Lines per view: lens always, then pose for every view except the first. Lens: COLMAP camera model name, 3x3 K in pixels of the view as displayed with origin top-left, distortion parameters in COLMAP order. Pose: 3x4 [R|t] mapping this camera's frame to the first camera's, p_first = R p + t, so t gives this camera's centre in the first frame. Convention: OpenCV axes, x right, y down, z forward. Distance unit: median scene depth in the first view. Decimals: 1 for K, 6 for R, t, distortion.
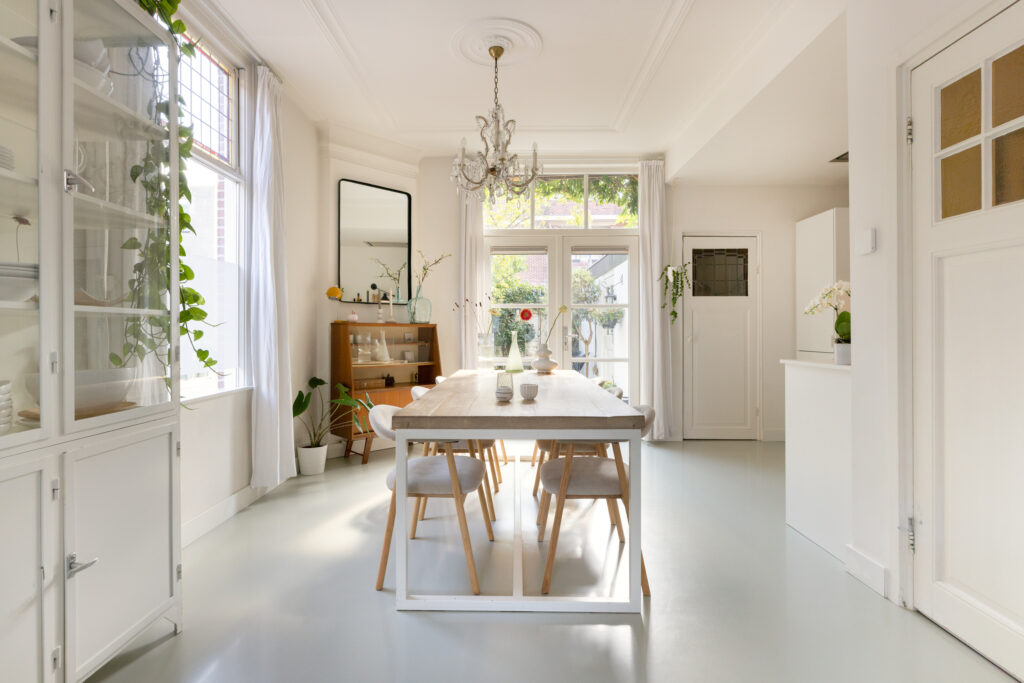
lens RADIAL K [[568.4, 0, 517.2], [0, 568.4, 320.4], [0, 0, 1]] dist [-0.001392, 0.000629]
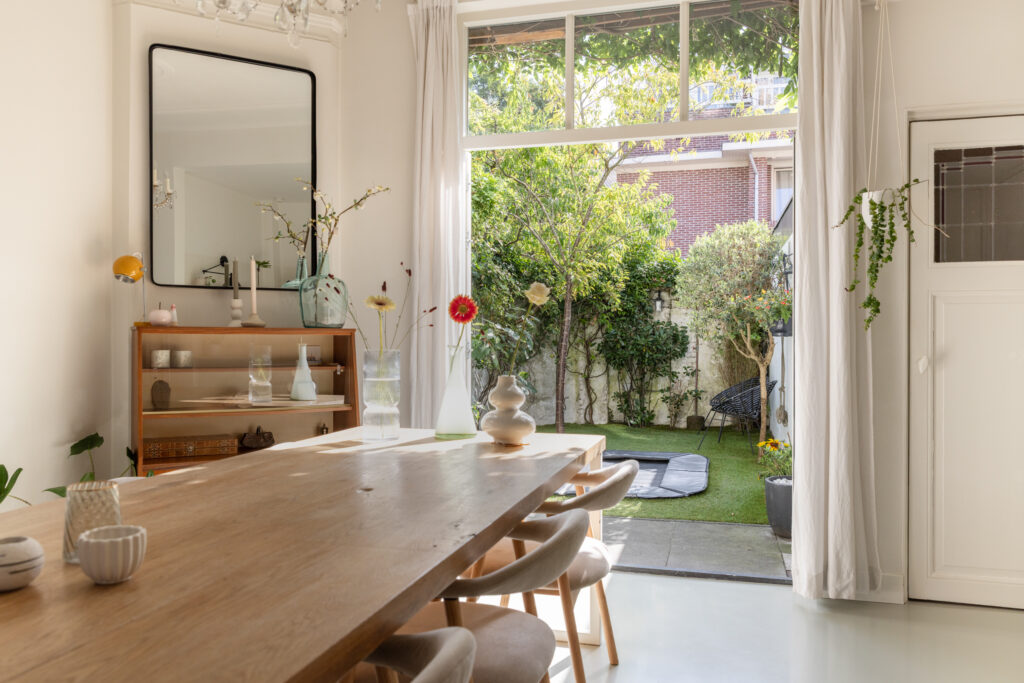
lens RADIAL K [[895.4, 0, 459.7], [0, 895.4, 326.0], [0, 0, 1]] dist [0.002333, 0.003658]
pose [[0.960577, -0.001285, -0.278013, 0.171707], [0.002875, 0.999982, 0.005314, 0.000212], [0.278001, -0.005903, 0.960563, 0.290642]]
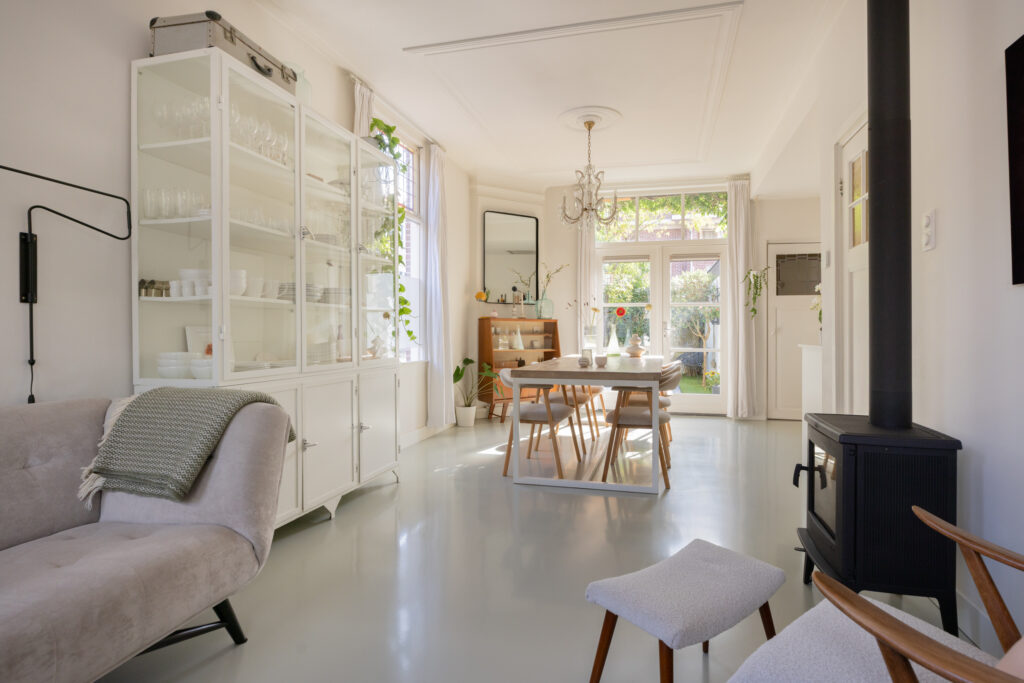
lens RADIAL K [[568.4, 0, 517.2], [0, 568.4, 320.4], [0, 0, 1]] dist [-0.001392, 0.000629]
pose [[0.968170, 0.000367, -0.250293, 0.096769], [0.000148, 0.999998, 0.002040, 0.006508], [0.250293, -0.002012, 0.968168, -0.278305]]
